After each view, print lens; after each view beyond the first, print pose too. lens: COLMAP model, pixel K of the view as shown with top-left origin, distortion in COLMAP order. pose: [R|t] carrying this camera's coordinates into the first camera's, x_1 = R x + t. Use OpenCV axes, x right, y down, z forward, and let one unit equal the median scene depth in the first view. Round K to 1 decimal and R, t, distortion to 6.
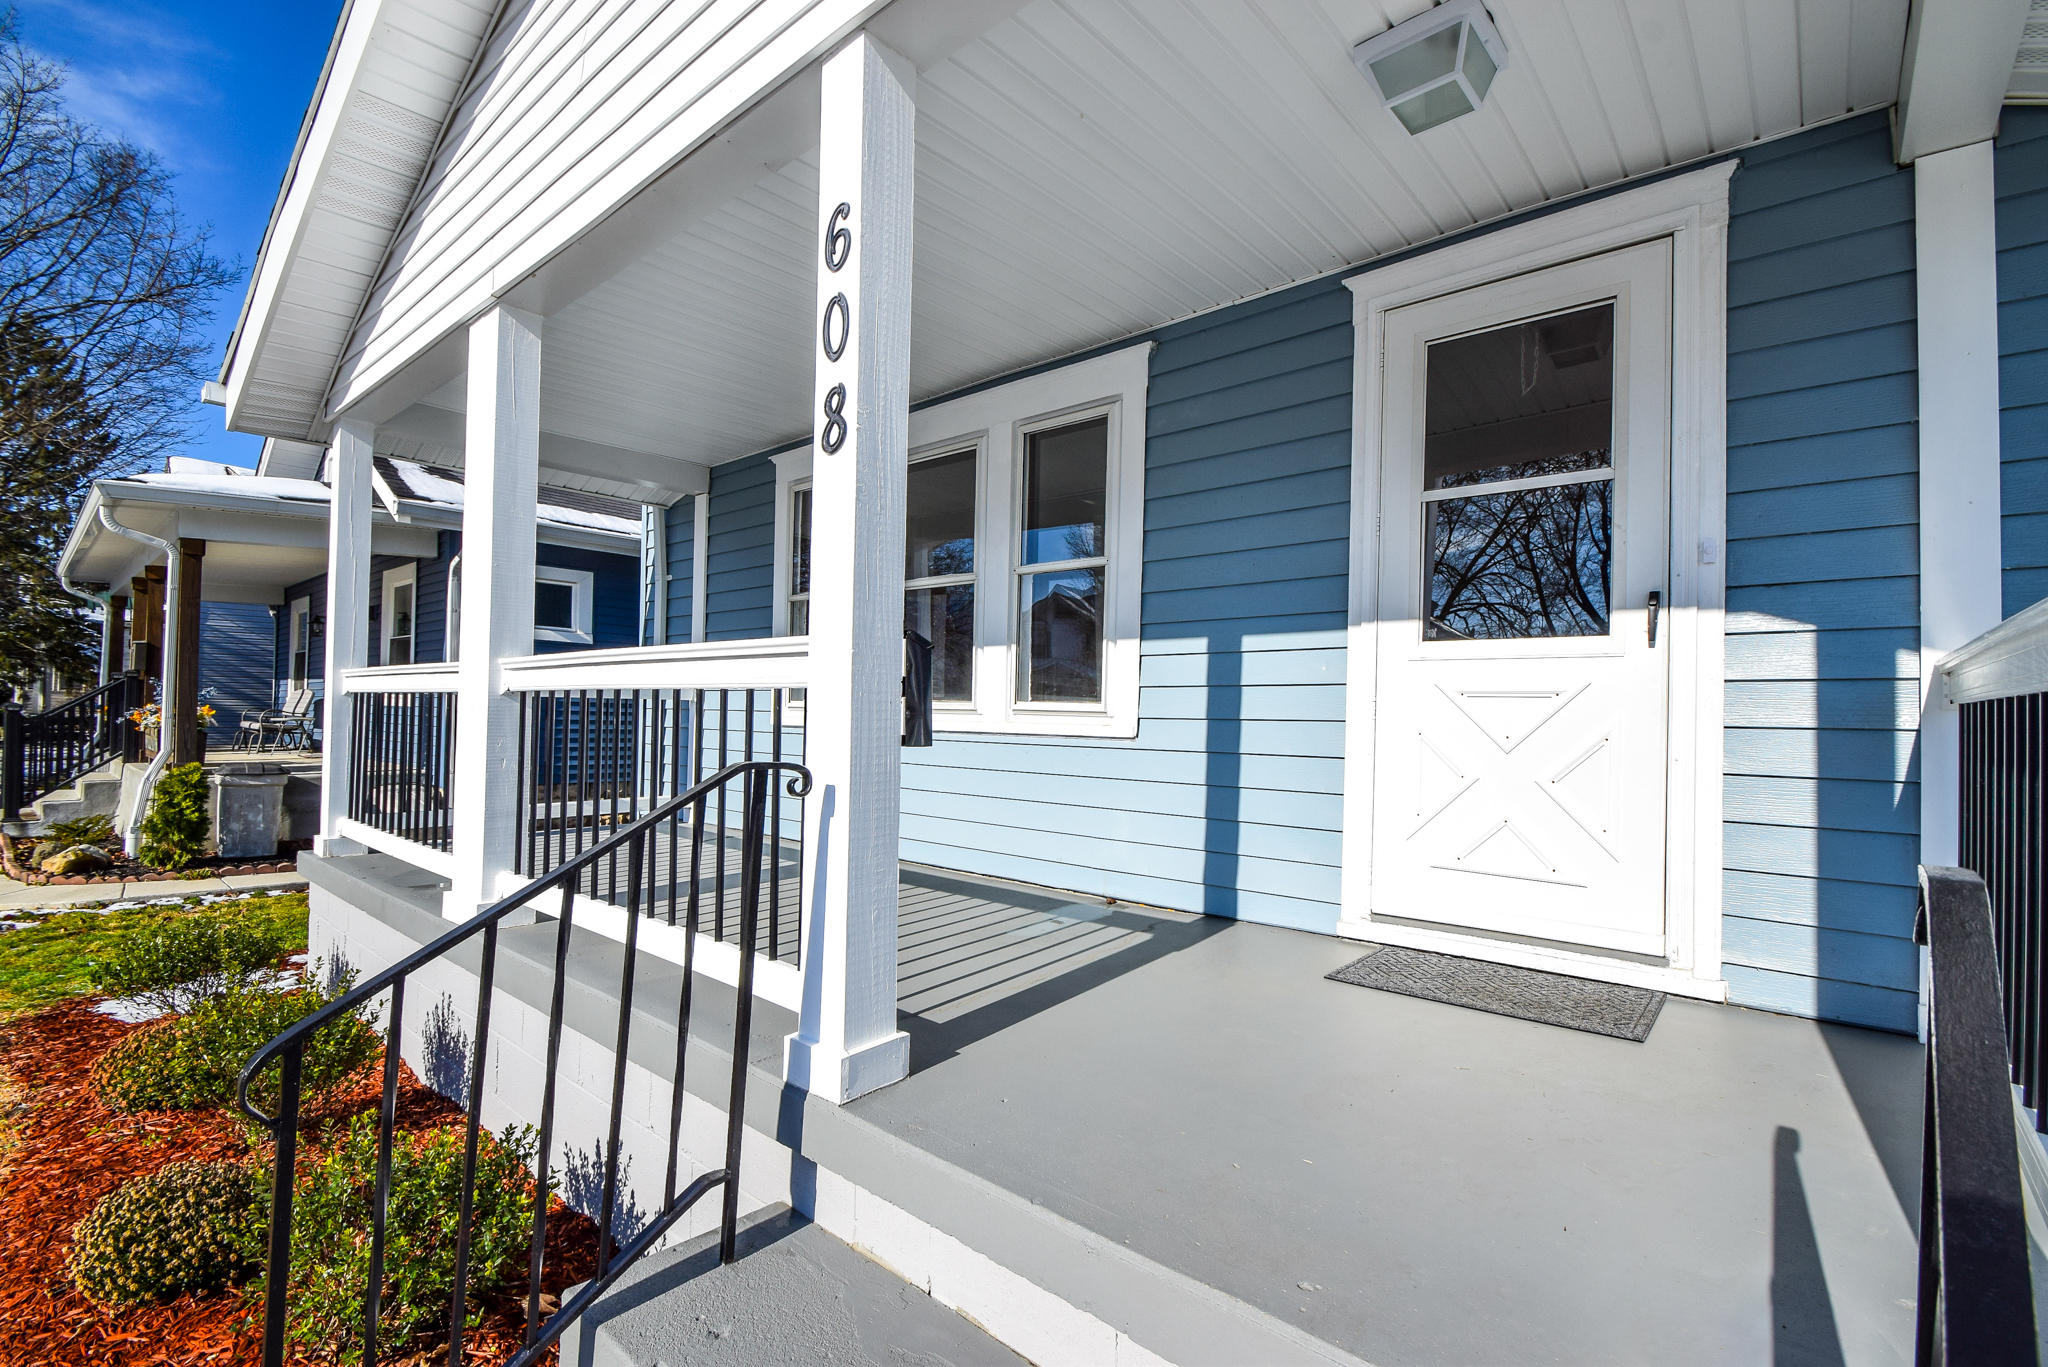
lens RADIAL K [[908.1, 0, 1025.3], [0, 908.1, 688.4], [0, 0, 1]] dist [-0.001079, -0.000153]
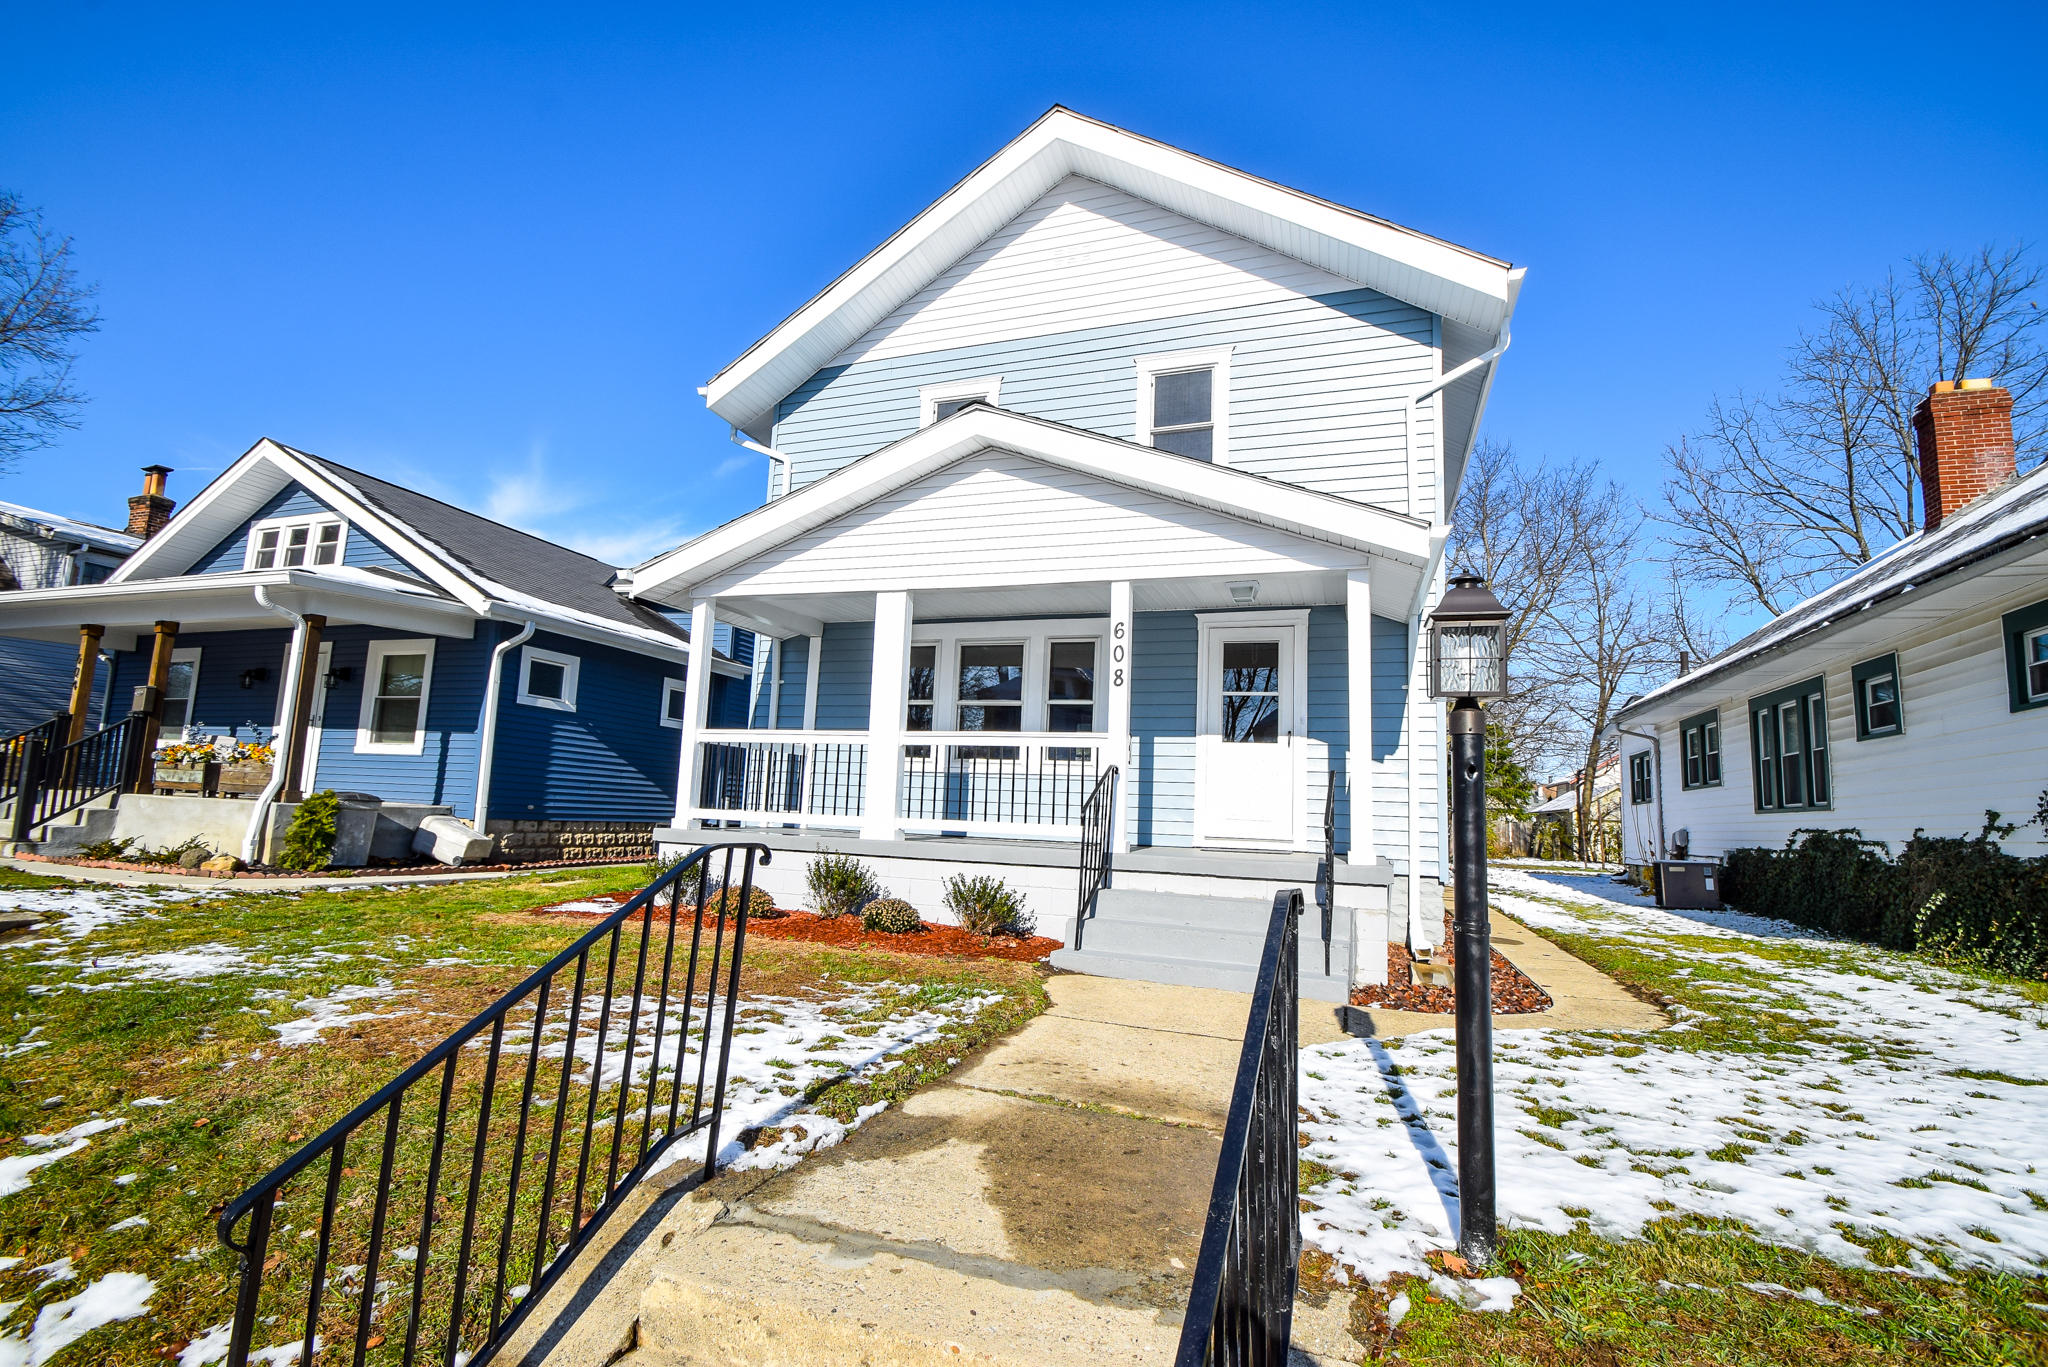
lens RADIAL K [[908.1, 0, 1025.7], [0, 908.1, 685.6], [0, 0, 1]] dist [-0.001079, -0.000153]
pose [[0.932832, 0.070850, 0.353278, -1.126816], [-0.034599, 0.993560, -0.107900, 0.098426], [-0.358647, 0.088429, 0.929275, -1.422880]]
